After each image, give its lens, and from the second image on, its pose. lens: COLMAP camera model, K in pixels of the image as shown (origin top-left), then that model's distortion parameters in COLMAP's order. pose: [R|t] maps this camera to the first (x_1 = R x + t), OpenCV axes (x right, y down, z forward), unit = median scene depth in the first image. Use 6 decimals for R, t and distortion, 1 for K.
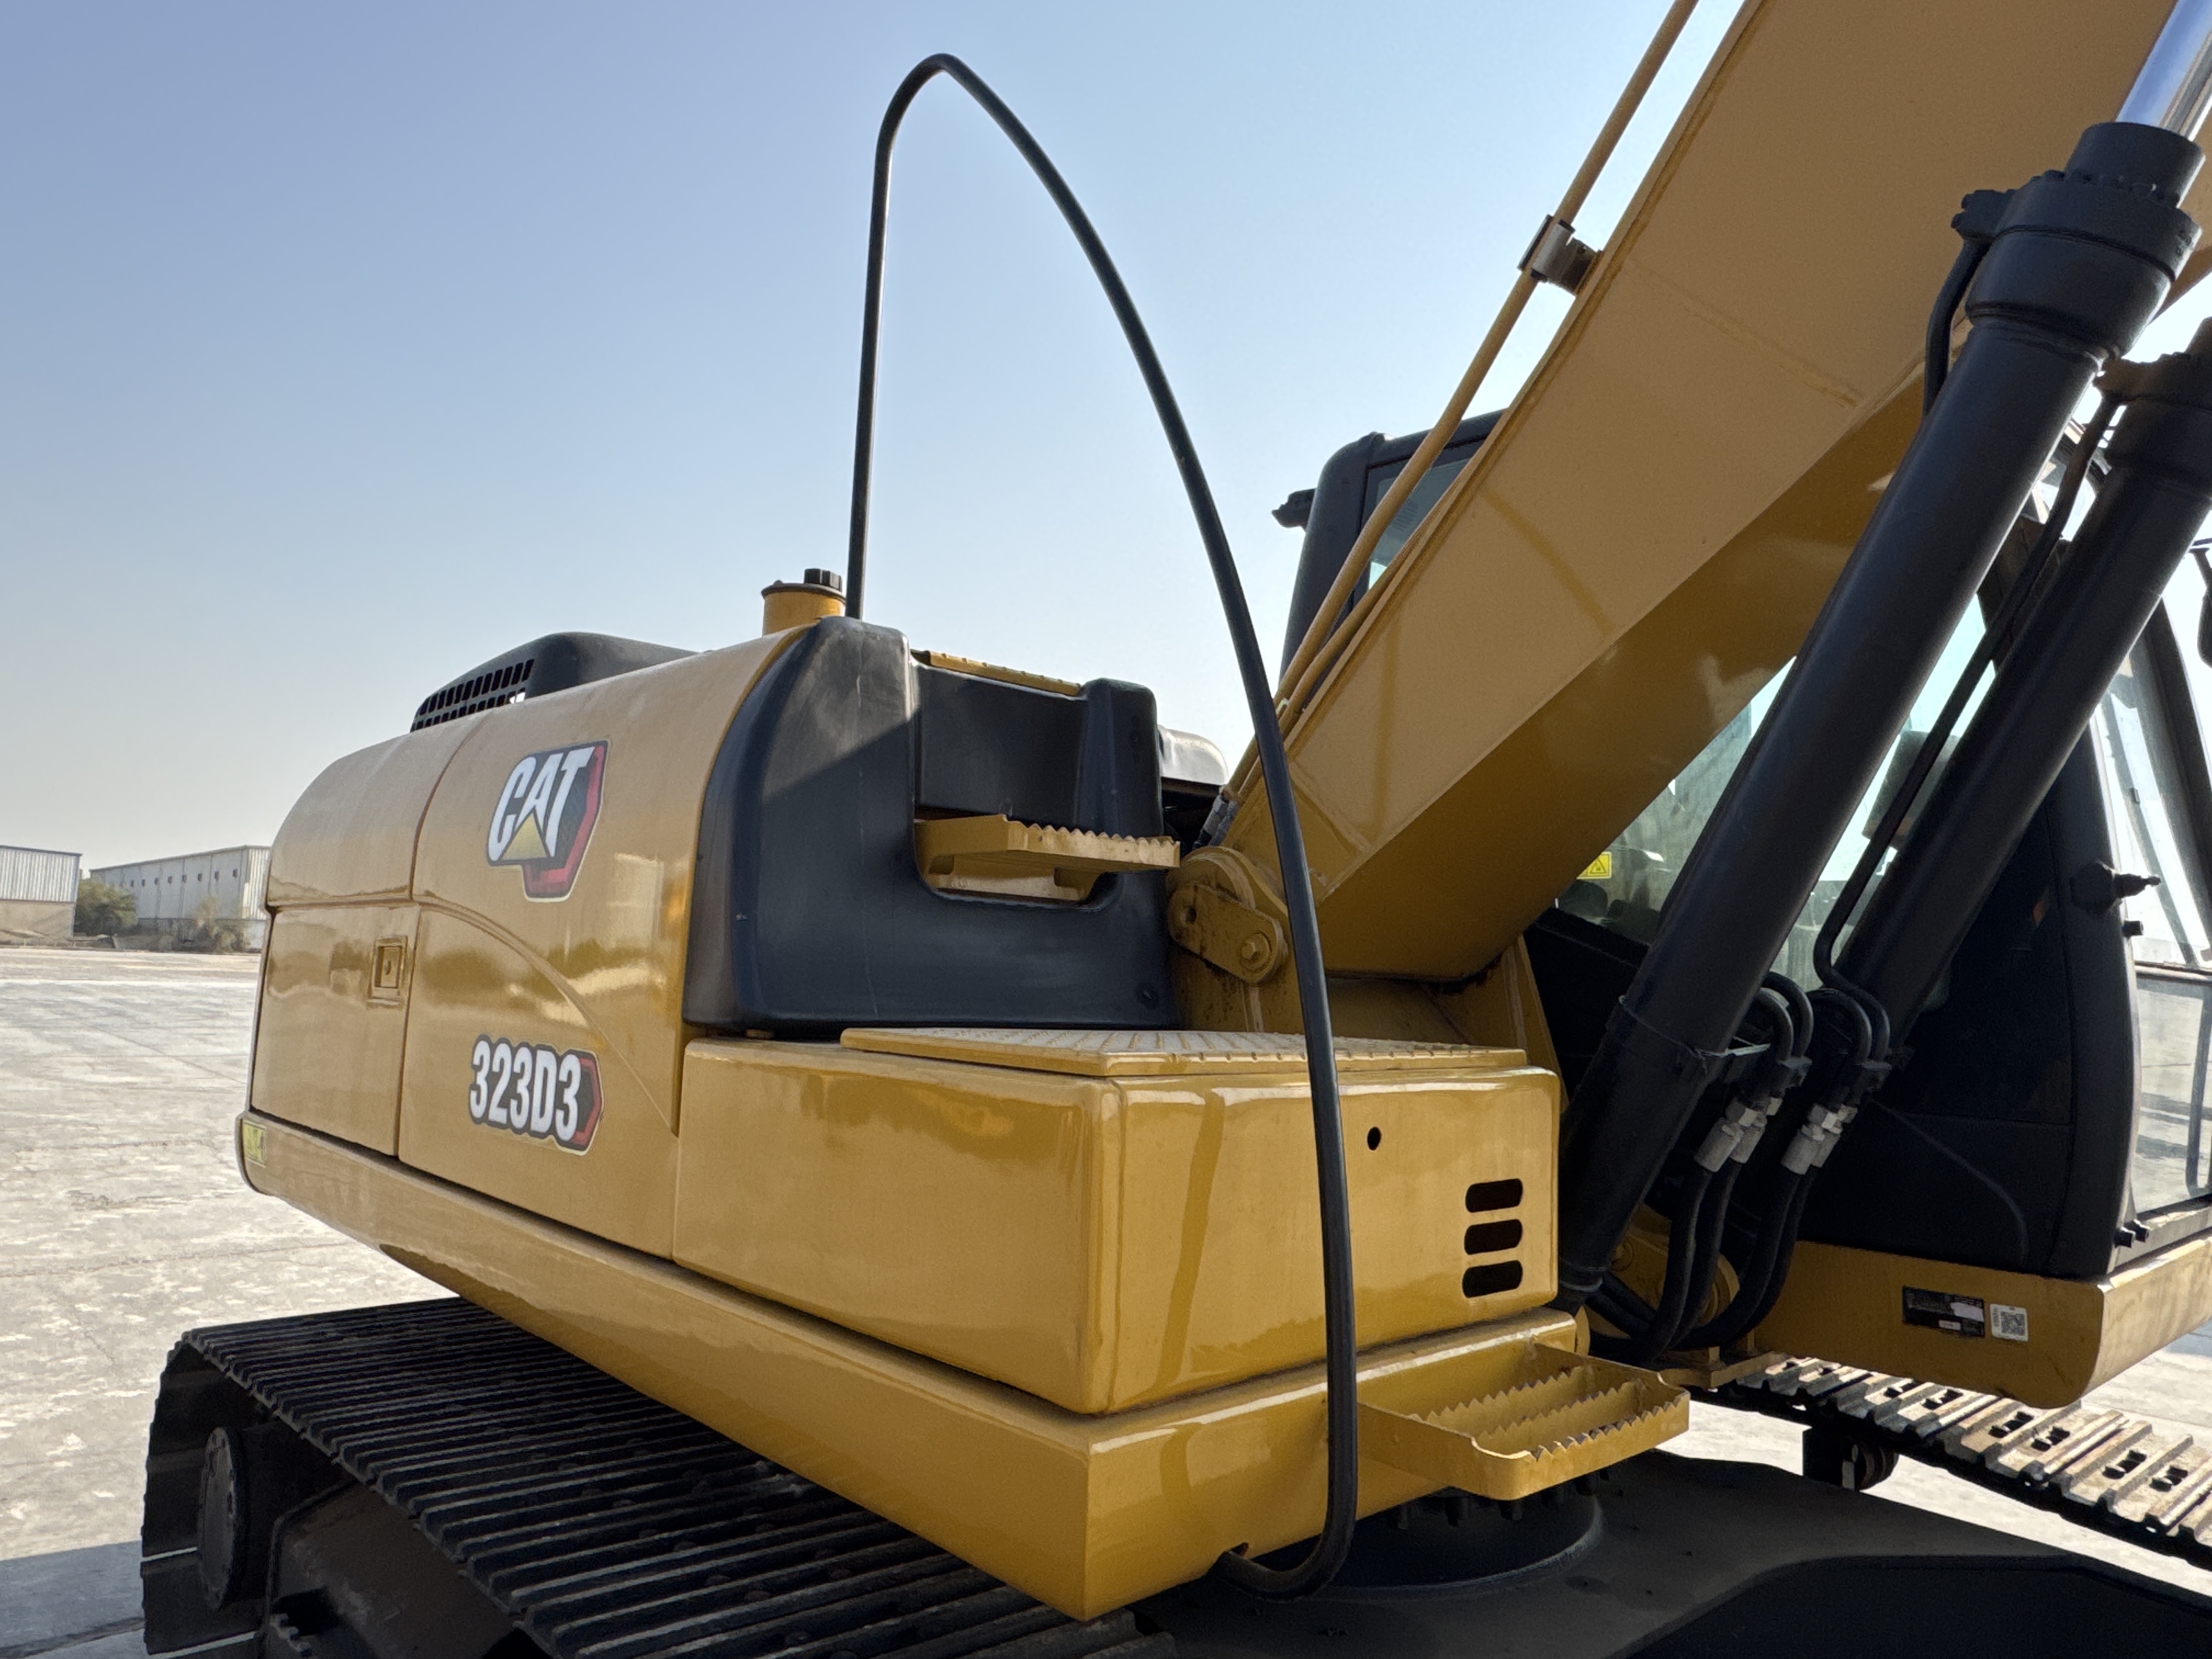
lens RADIAL K [[1471.6, 0, 1090.3], [0, 1471.6, 815.2], [0, 0, 1]] dist [-0.058977, 0.010309]
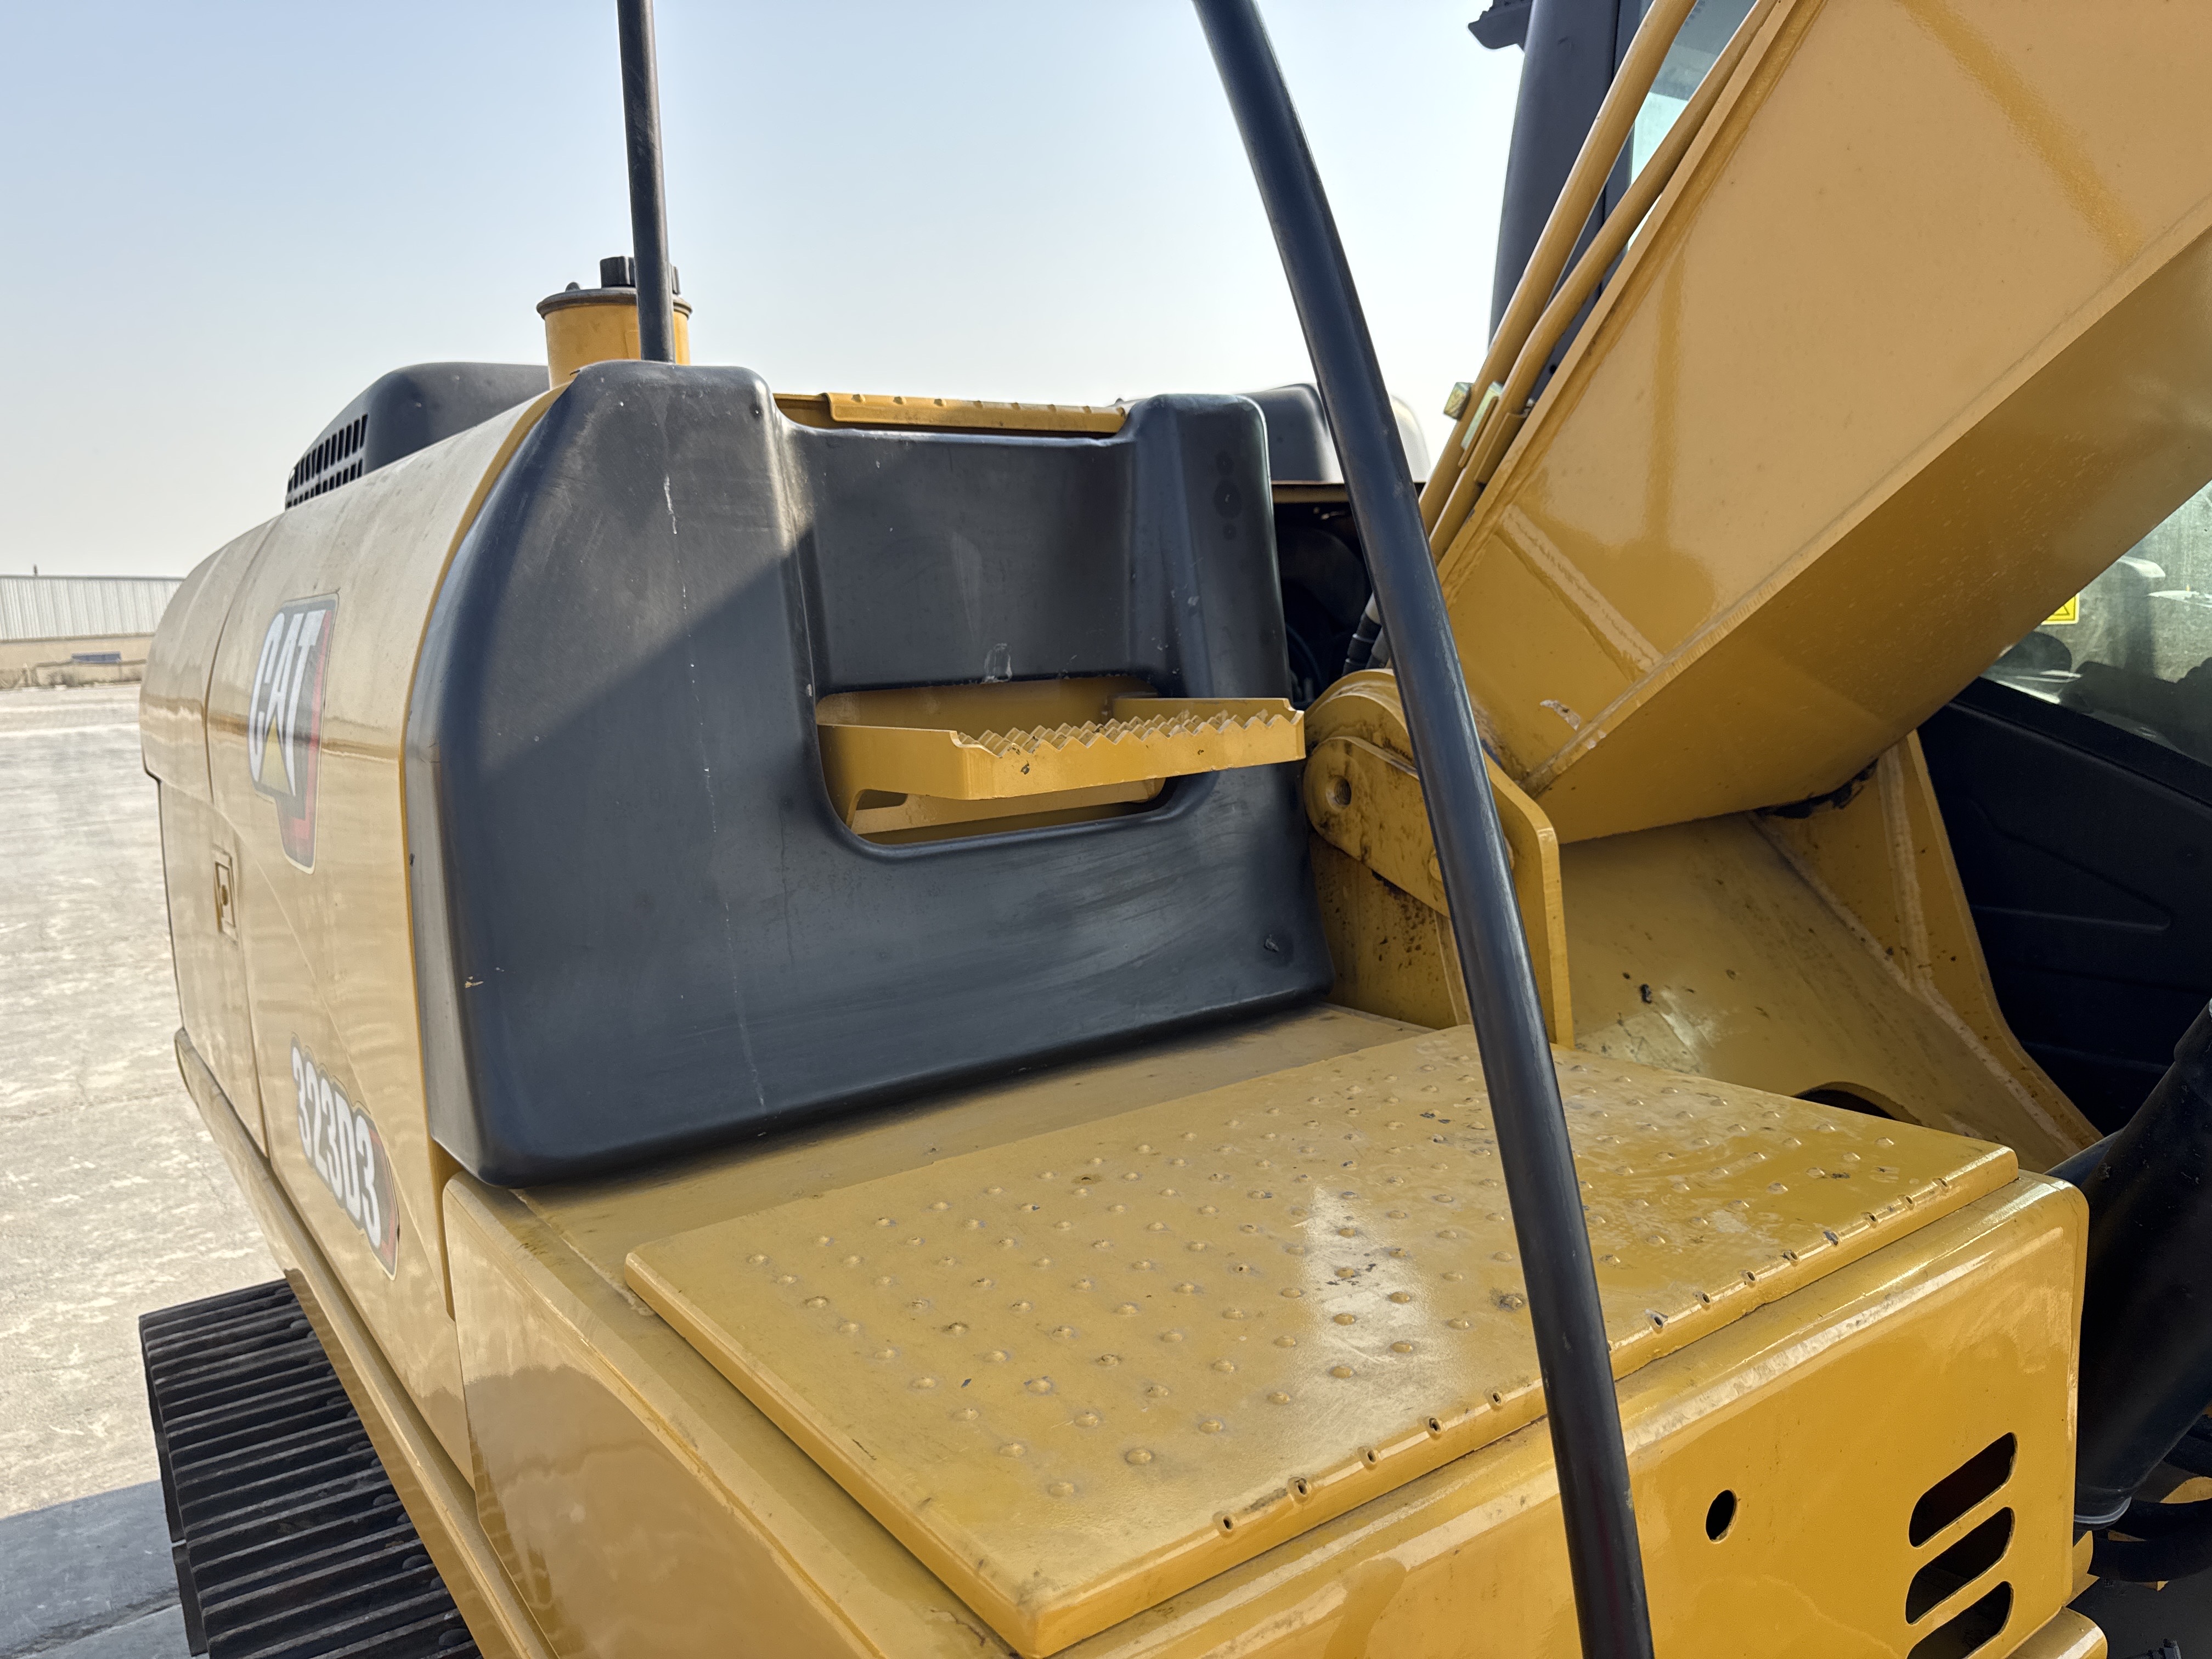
lens RADIAL K [[1583.5, 0, 1092.8], [0, 1583.5, 838.4], [0, 0, 1]] dist [0.001492, -0.009005]
pose [[0.986897, -0.068186, -0.146237, 0.060091], [0.102482, 0.964925, 0.241696, -0.077269], [0.124627, -0.253516, 0.959269, 0.366901]]
